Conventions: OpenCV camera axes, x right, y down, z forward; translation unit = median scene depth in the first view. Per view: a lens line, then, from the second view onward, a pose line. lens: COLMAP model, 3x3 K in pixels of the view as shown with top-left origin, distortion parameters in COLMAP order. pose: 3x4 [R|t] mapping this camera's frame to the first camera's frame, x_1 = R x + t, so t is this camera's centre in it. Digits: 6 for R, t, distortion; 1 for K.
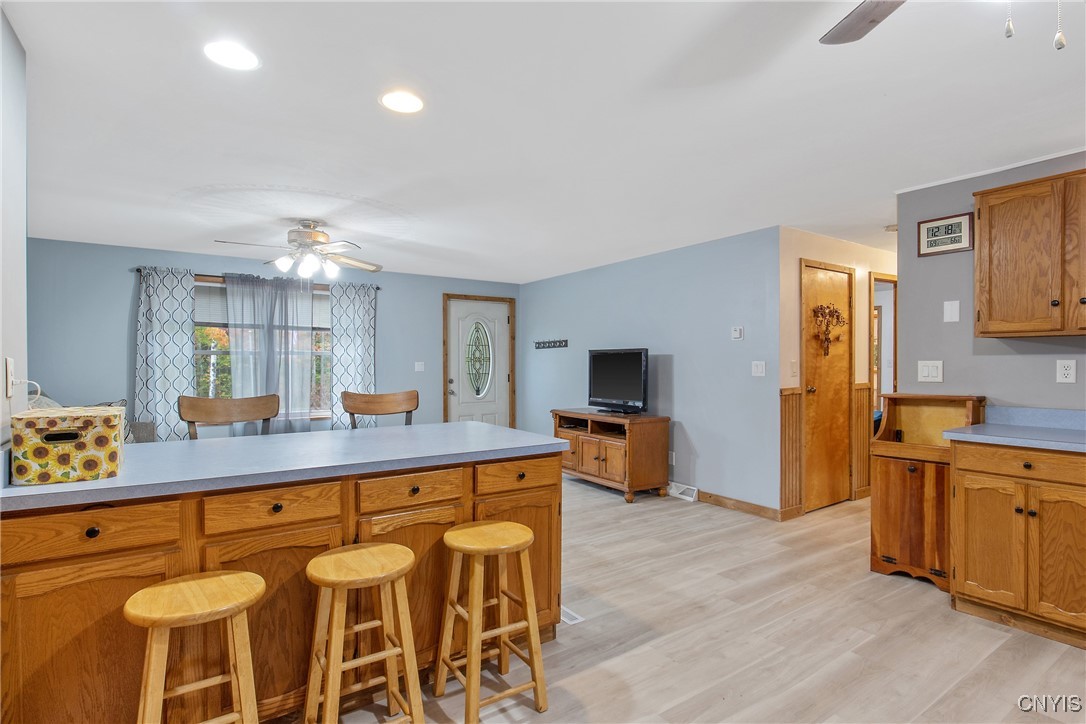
lens RADIAL K [[541.1, 0, 544.6], [0, 541.1, 361.2], [0, 0, 1]] dist [-0.004656, -0.000407]
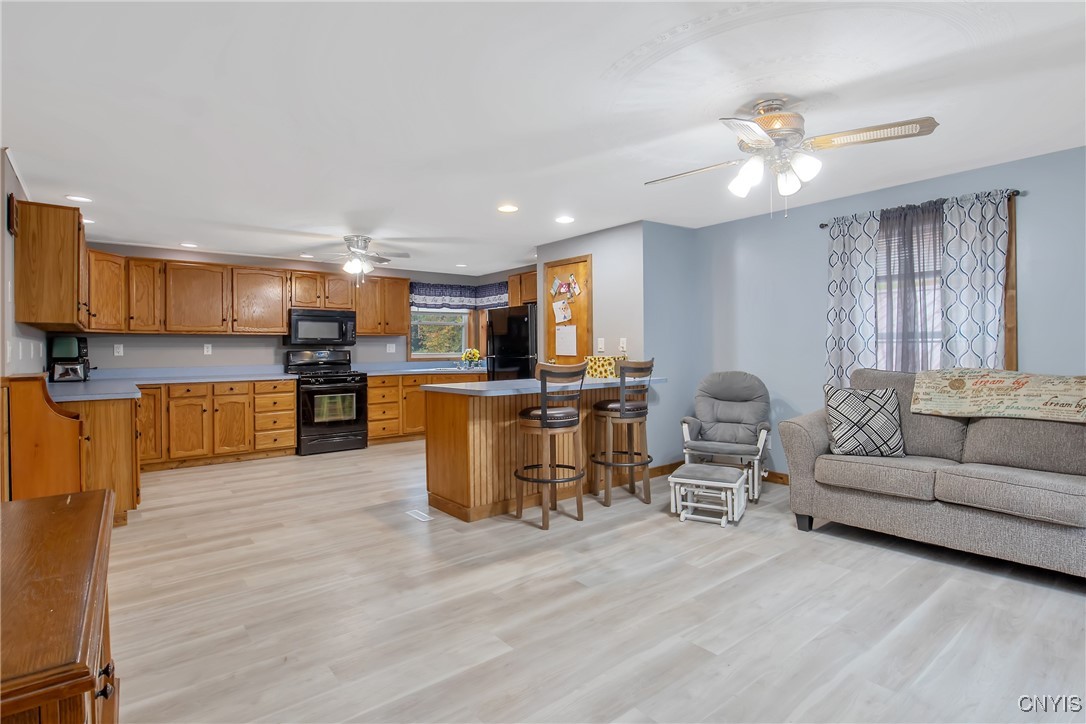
lens RADIAL K [[541.1, 0, 543.4], [0, 541.1, 353.0], [0, 0, 1]] dist [-0.004656, -0.000407]
pose [[-0.997083, 0.015548, -0.074726, -0.170904], [0.014979, 0.999854, 0.008169, 0.030181], [0.074842, 0.007026, -0.997171, 2.165735]]
